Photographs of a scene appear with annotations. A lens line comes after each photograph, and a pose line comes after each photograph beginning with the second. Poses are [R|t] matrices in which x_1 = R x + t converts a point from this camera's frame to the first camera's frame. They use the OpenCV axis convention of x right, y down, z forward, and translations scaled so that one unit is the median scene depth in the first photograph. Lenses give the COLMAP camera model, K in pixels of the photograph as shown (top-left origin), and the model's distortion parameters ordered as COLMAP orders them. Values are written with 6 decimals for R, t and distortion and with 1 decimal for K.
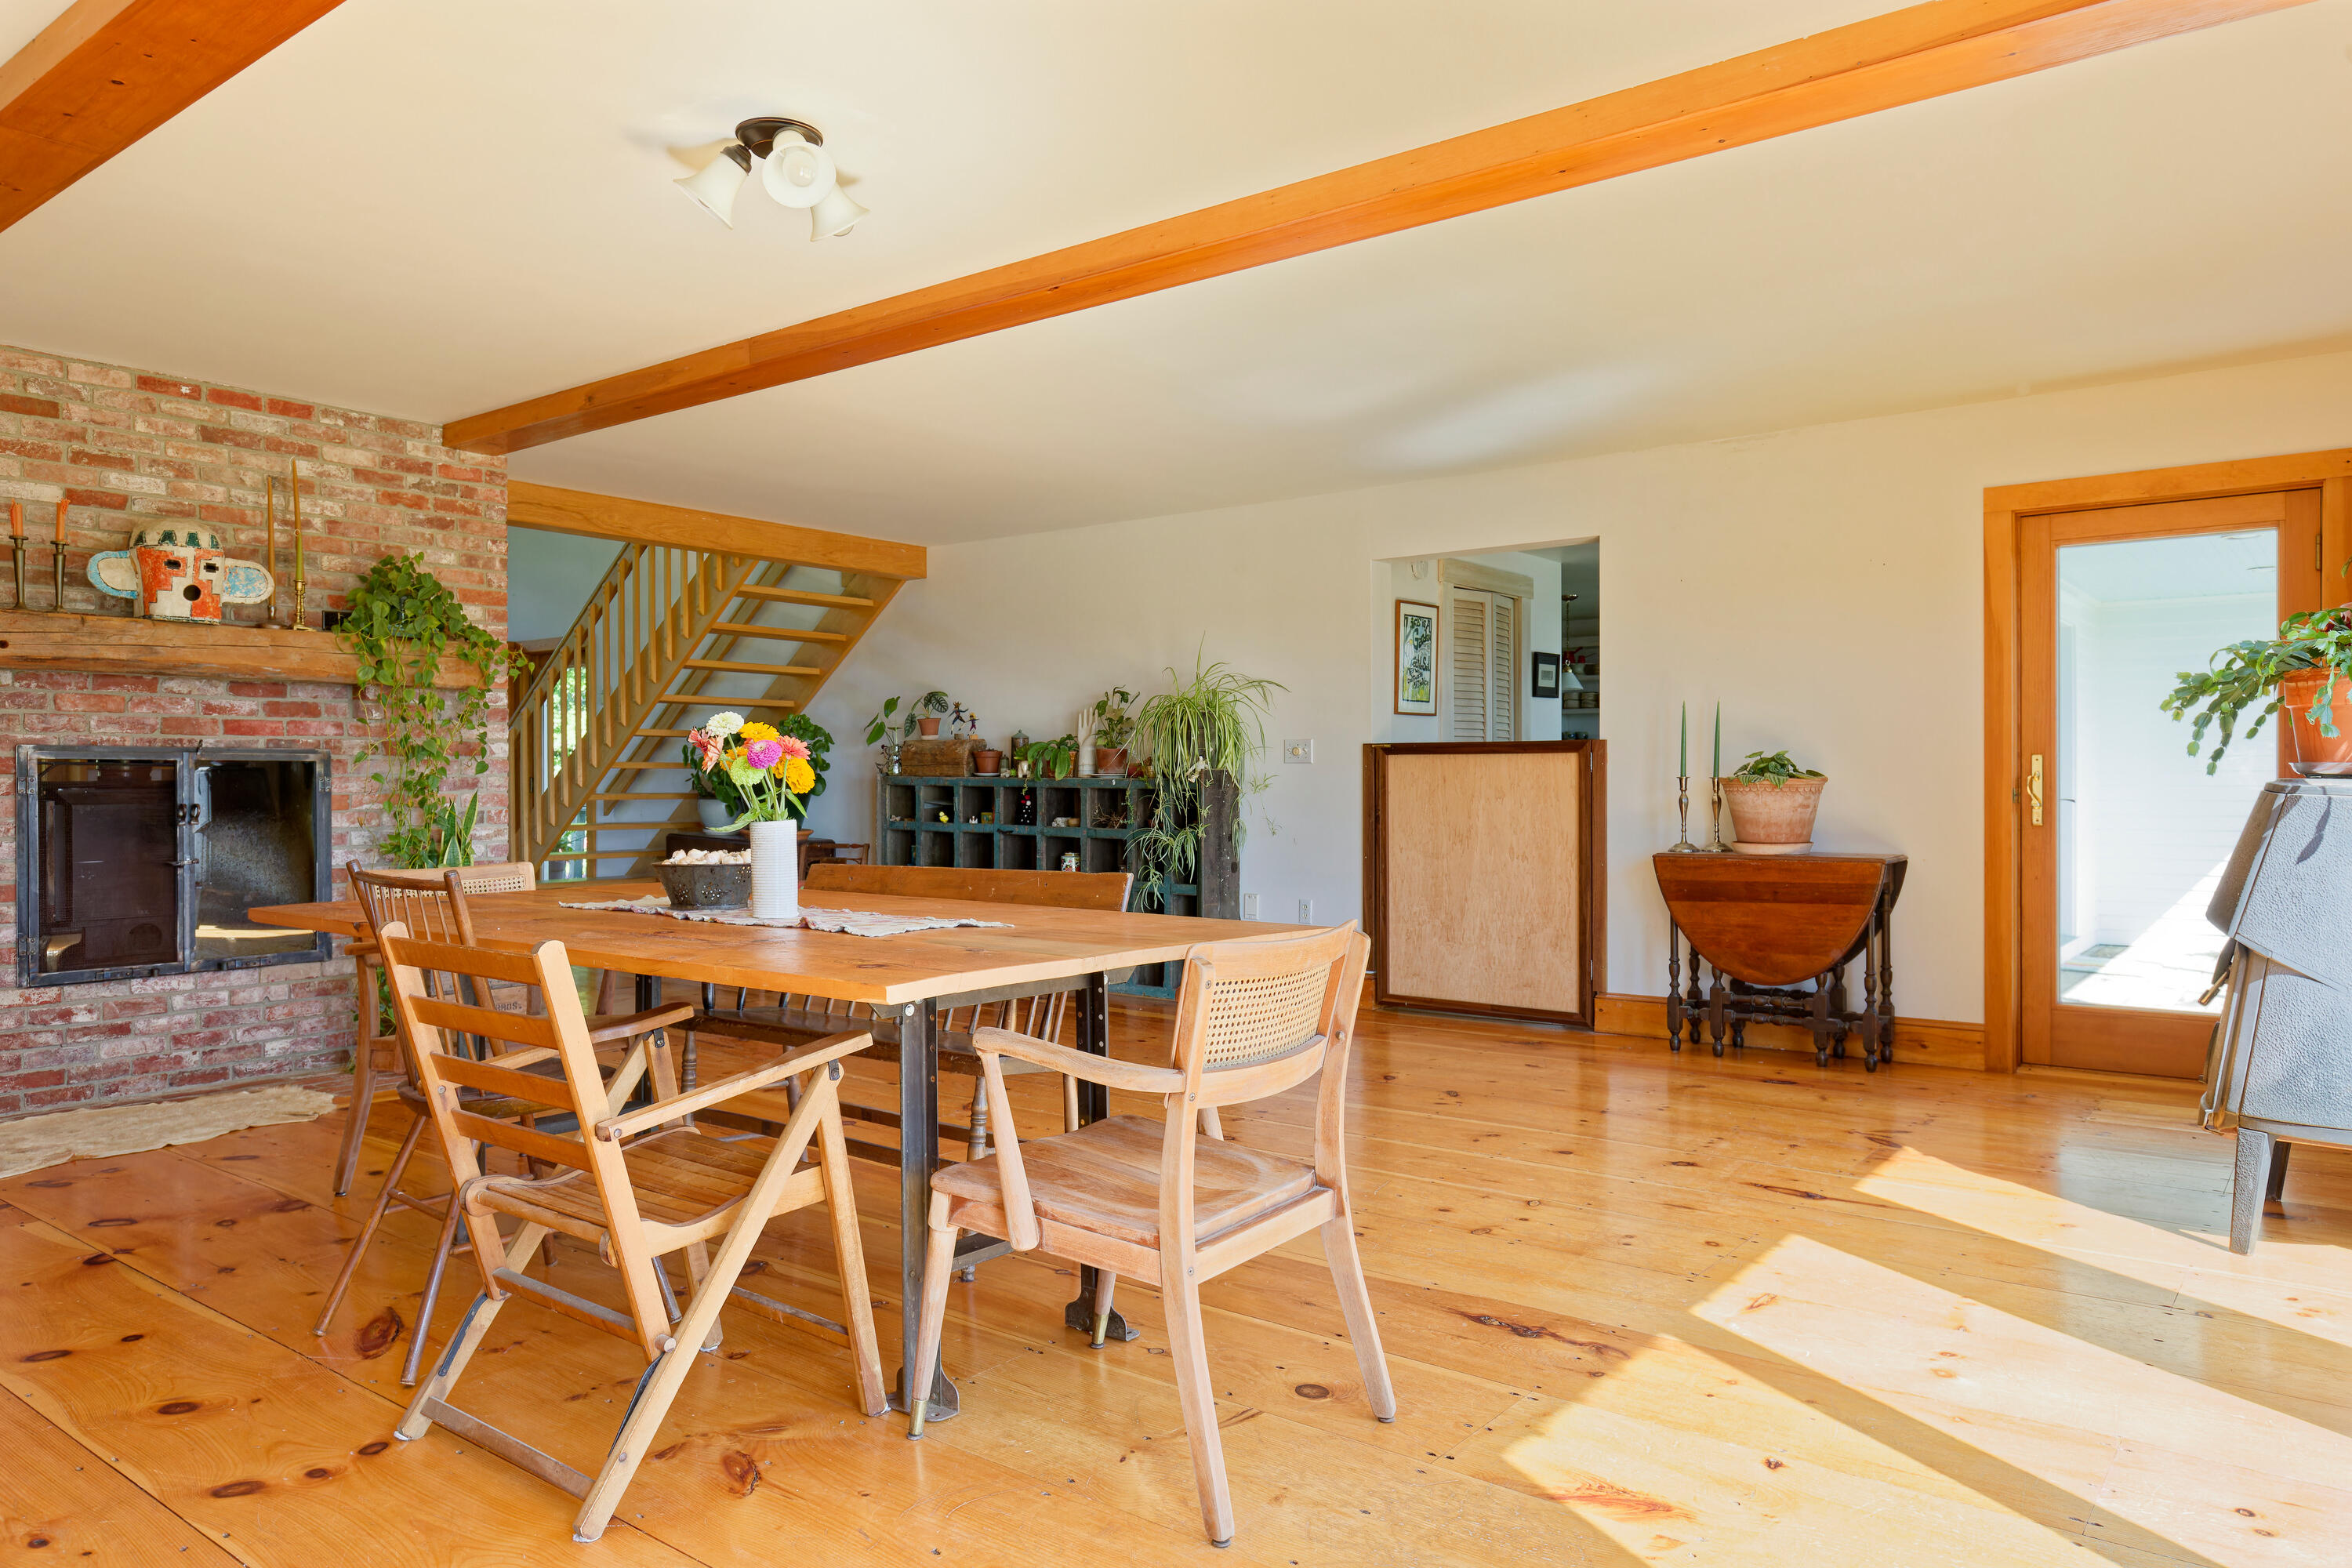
lens RADIAL K [[1605.6, 0, 1194.3], [0, 1605.6, 763.9], [0, 0, 1]] dist [0.004739, -0.000448]
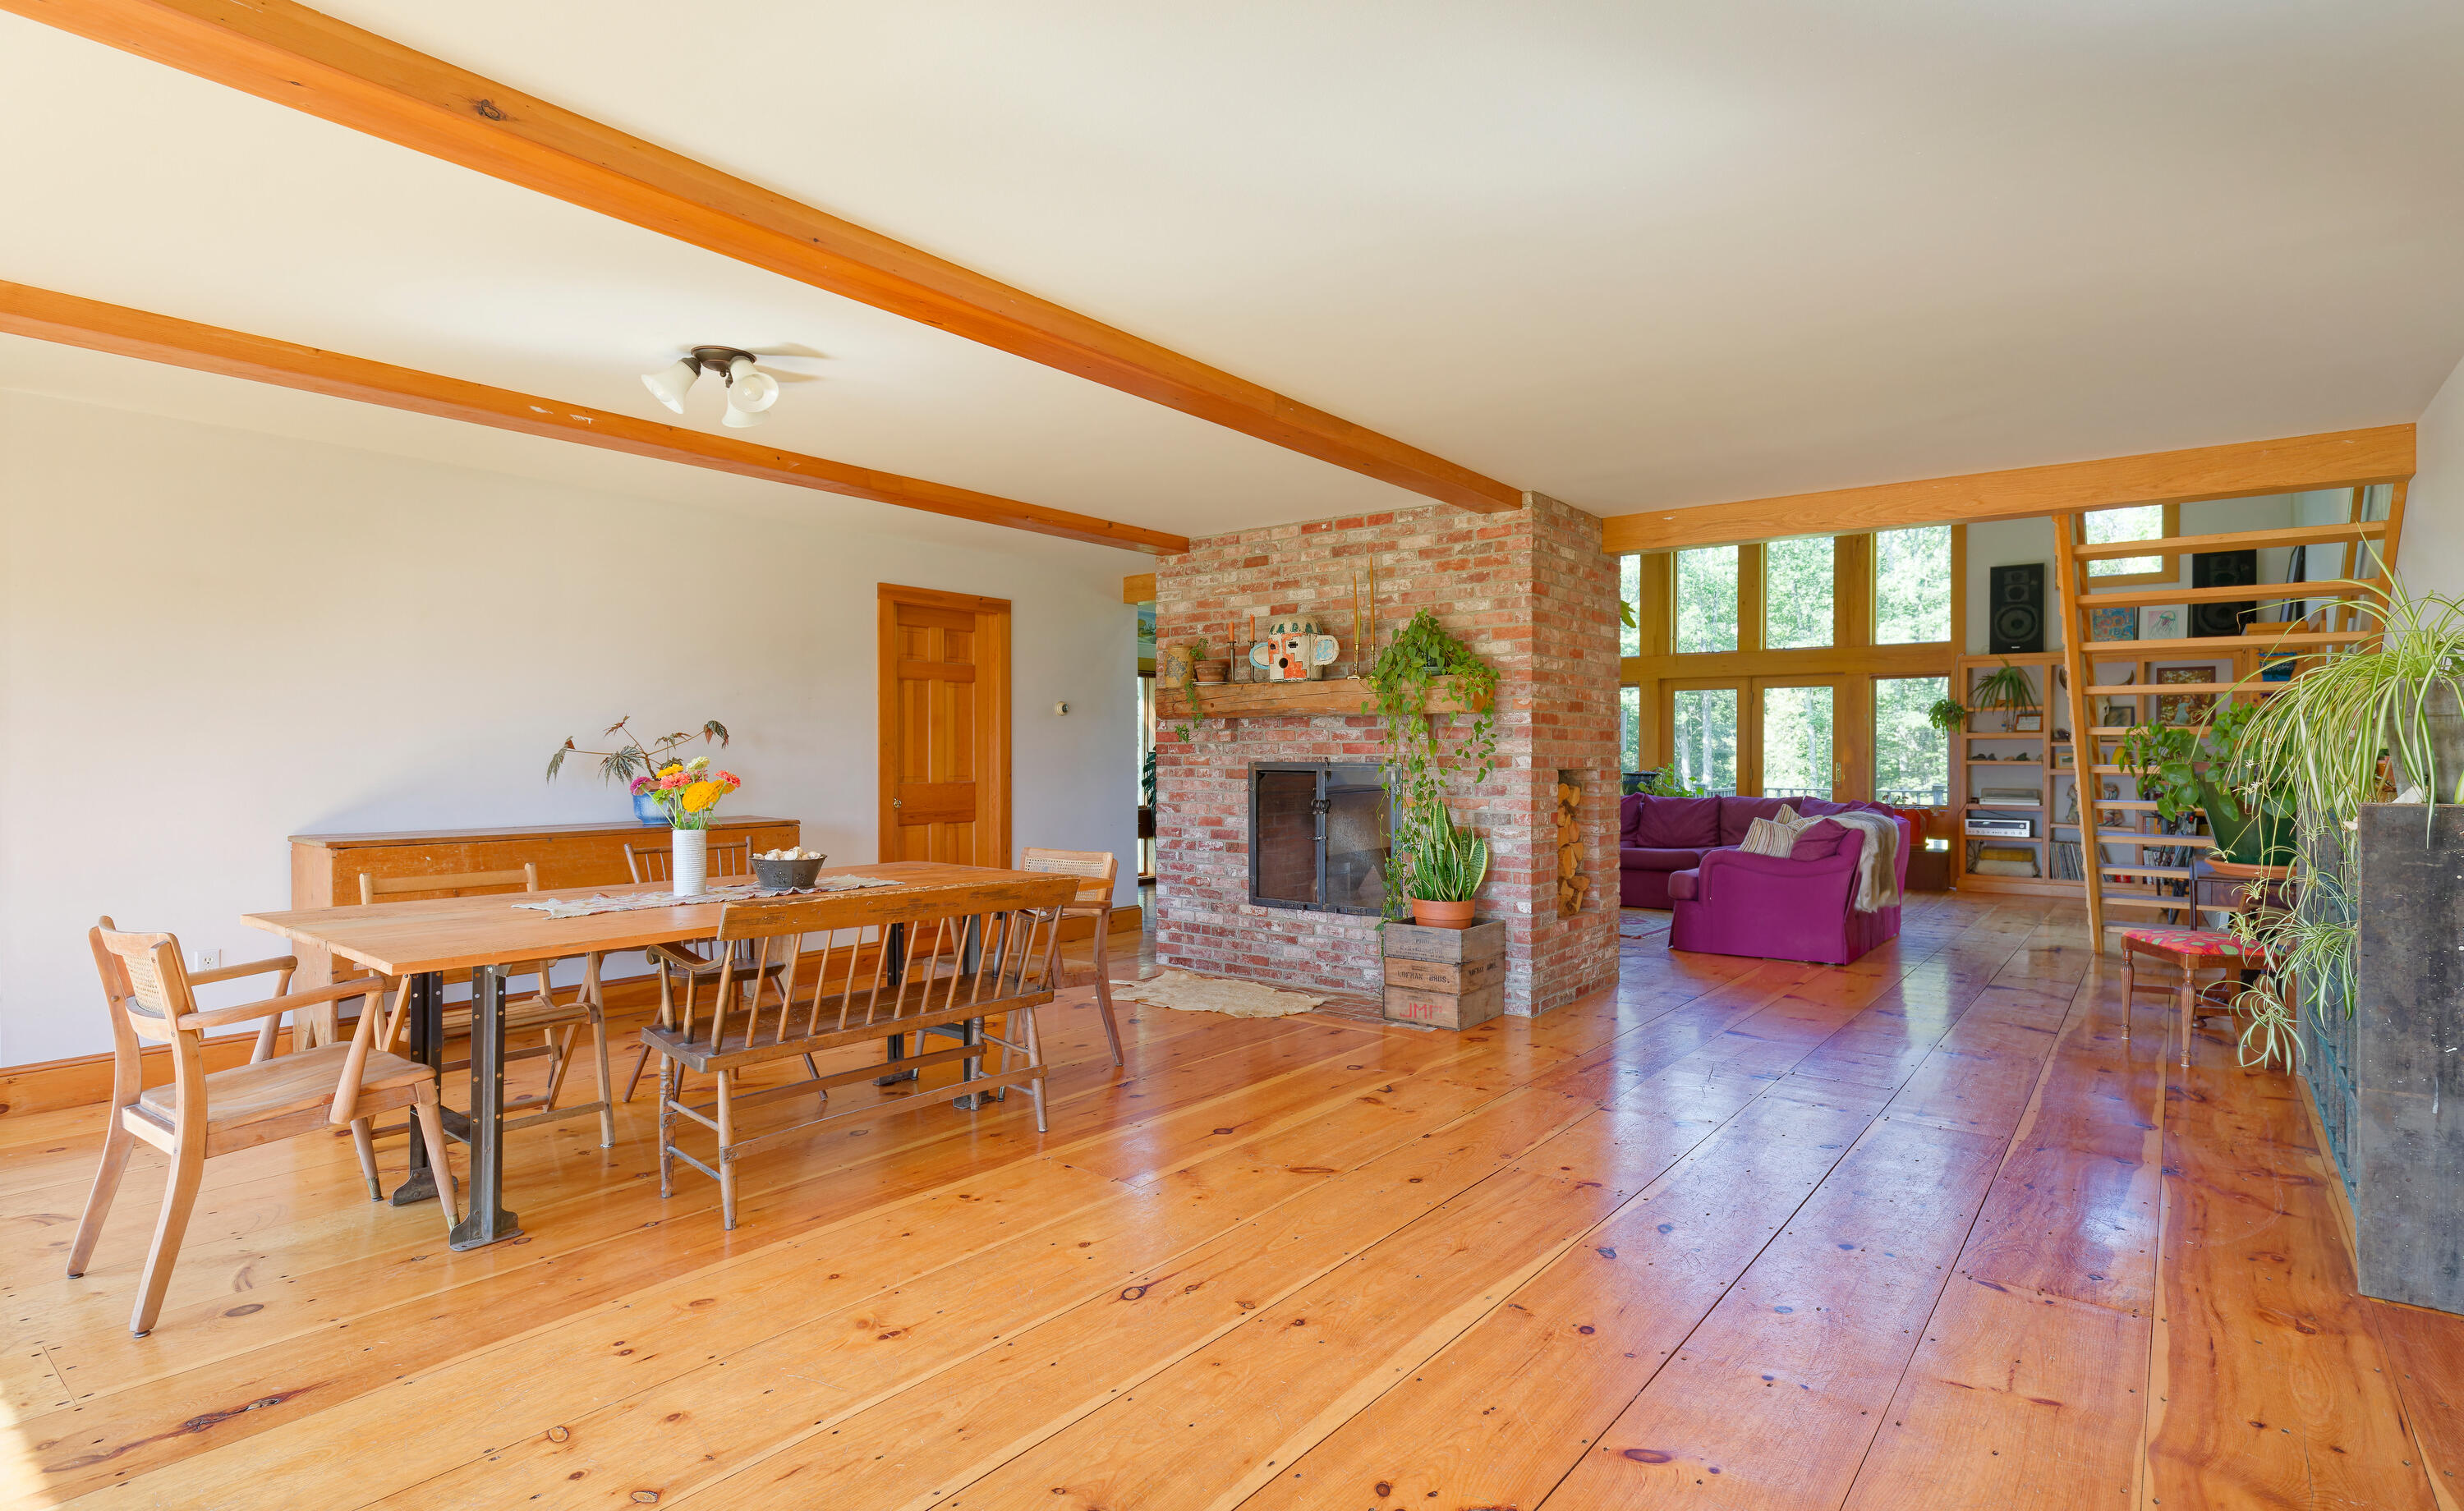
lens RADIAL K [[1215.9, 0, 1214.2], [0, 1215.9, 751.9], [0, 0, 1]] dist [-0.001764, 0.001545]
pose [[-0.025311, -0.000225, -0.999680, 0.520536], [0.009098, 0.999959, -0.000455, -0.020609], [0.999638, -0.009107, -0.025307, 0.925593]]
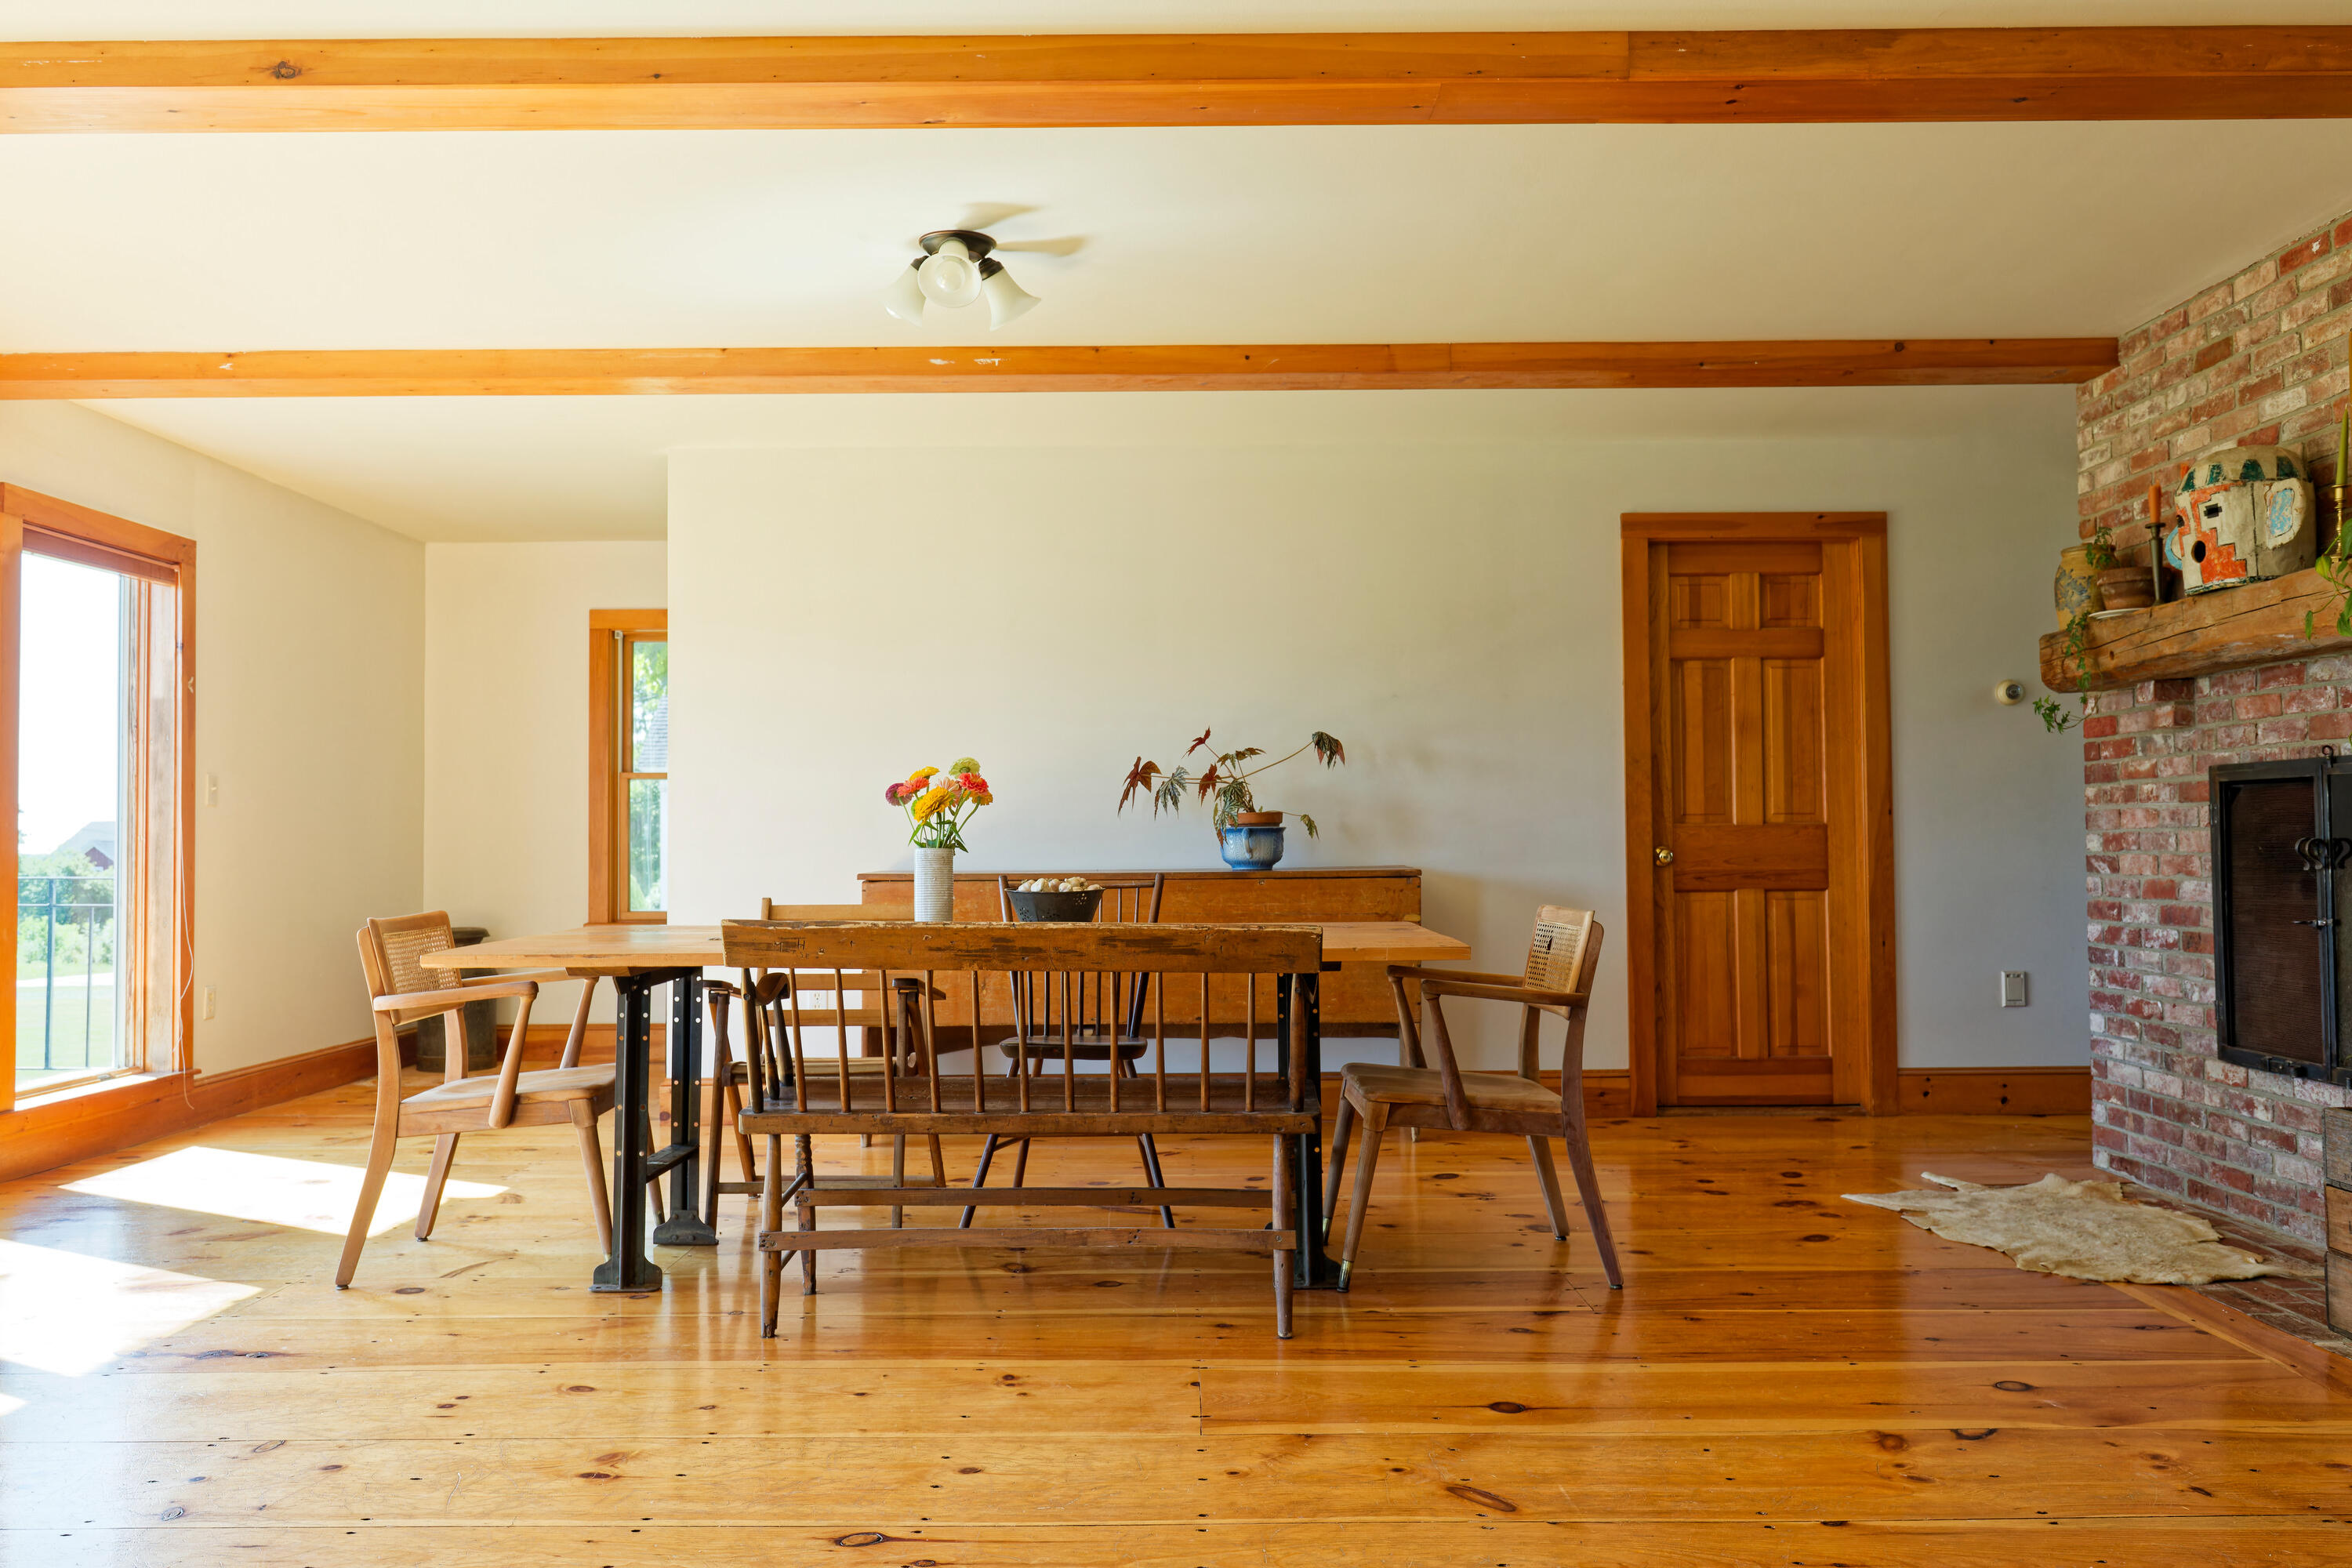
lens RADIAL K [[1790.0, 0, 1153.3], [0, 1790.0, 772.9], [0, 0, 1]] dist [-0.004236, 0.005157]
pose [[-0.799058, -0.015829, -0.601045, 0.241566], [0.014028, 0.998891, -0.044955, 0.023958], [0.601090, -0.044353, -0.797950, 1.309447]]
